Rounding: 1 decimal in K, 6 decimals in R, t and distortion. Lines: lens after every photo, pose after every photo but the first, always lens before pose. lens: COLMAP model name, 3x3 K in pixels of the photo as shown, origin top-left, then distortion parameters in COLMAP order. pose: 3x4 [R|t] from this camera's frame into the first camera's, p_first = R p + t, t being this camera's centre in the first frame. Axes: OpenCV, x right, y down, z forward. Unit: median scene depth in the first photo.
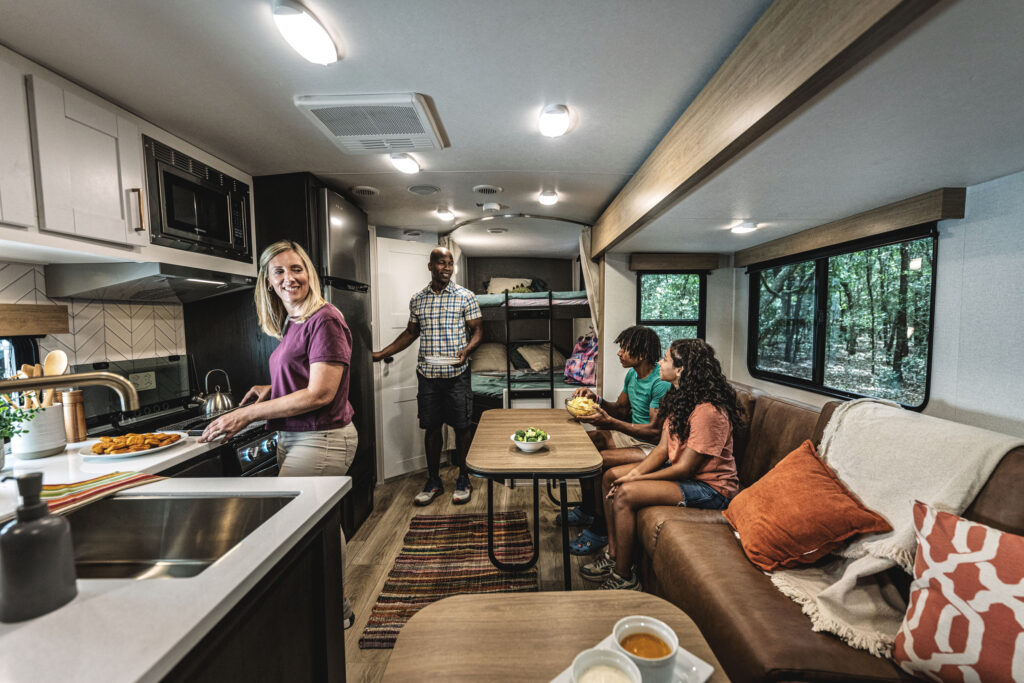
lens RADIAL K [[423.8, 0, 504.7], [0, 423.8, 351.1], [0, 0, 1]] dist [-0.007681, -0.000083]
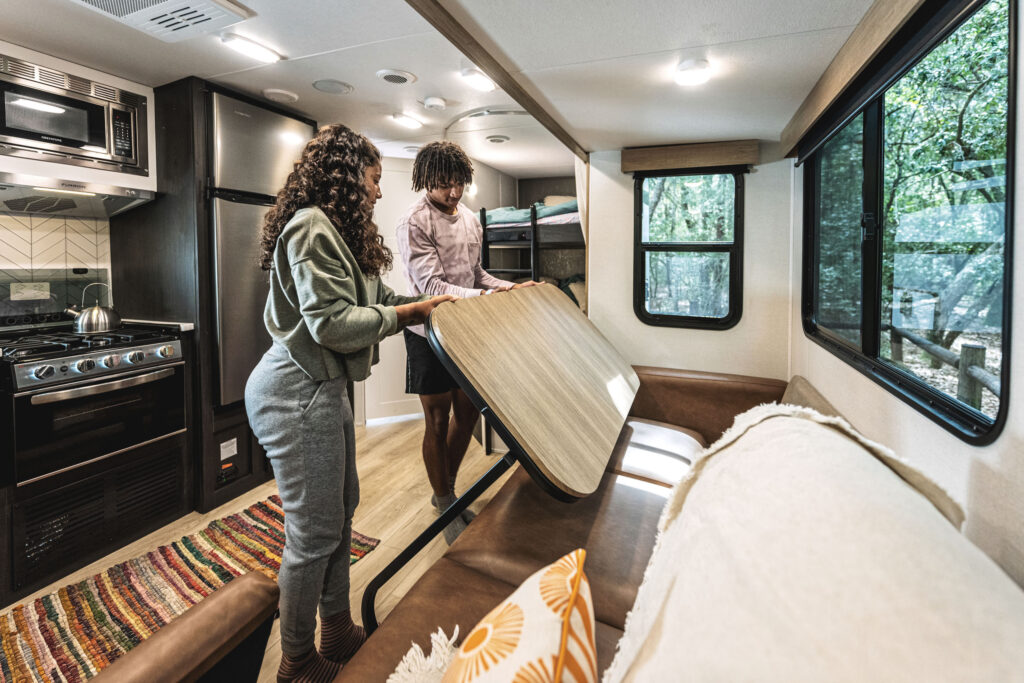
lens RADIAL K [[447.3, 0, 513.9], [0, 447.3, 278.5], [0, 0, 1]] dist [-0.001834, -0.000035]
pose [[0.937441, 0.030109, -0.346841, 0.591739], [-0.040901, 0.998879, -0.023837, 0.018569], [0.345734, 0.036532, 0.937621, 0.359624]]
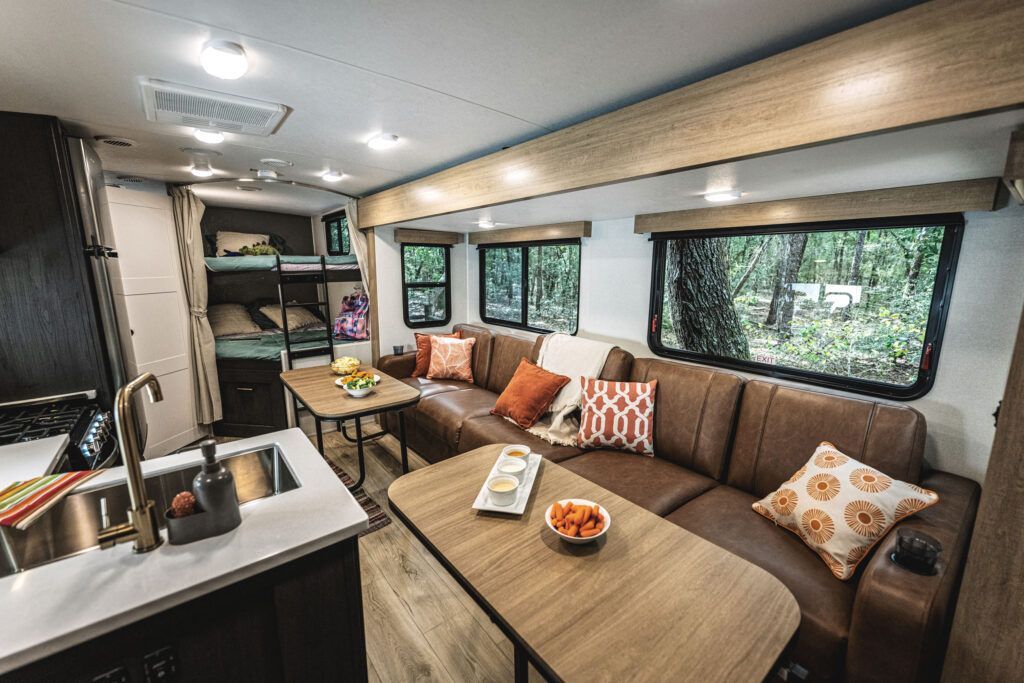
lens RADIAL K [[424.9, 0, 512.2], [0, 424.9, 343.2], [0, 0, 1]] dist [-0.000259, 0.000022]
pose [[0.768596, -0.106181, 0.630861, -0.371112], [0.038993, 0.992072, 0.119471, -0.053612], [-0.638545, -0.067226, 0.766643, -0.252123]]
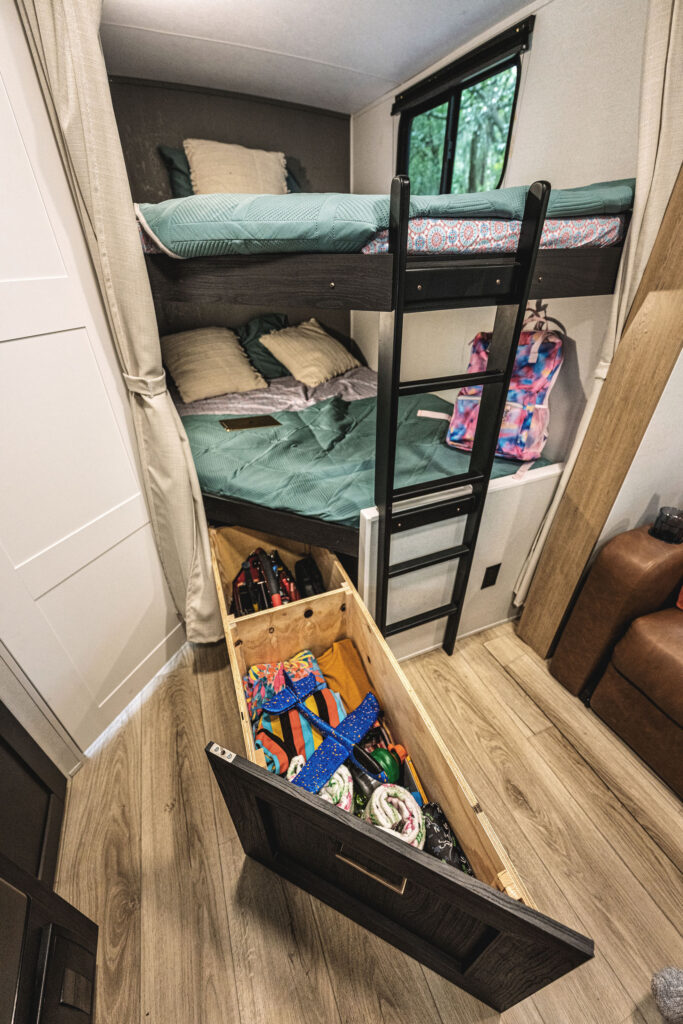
lens RADIAL K [[408.2, 0, 341.5], [0, 408.2, 512.0], [0, 0, 1]] dist [0.000979, 0.000121]
pose [[0.914156, -0.211959, 0.345531, -0.240430], [0.021642, 0.876706, 0.480540, -0.142665], [-0.404784, -0.431811, 0.806033, 1.222018]]
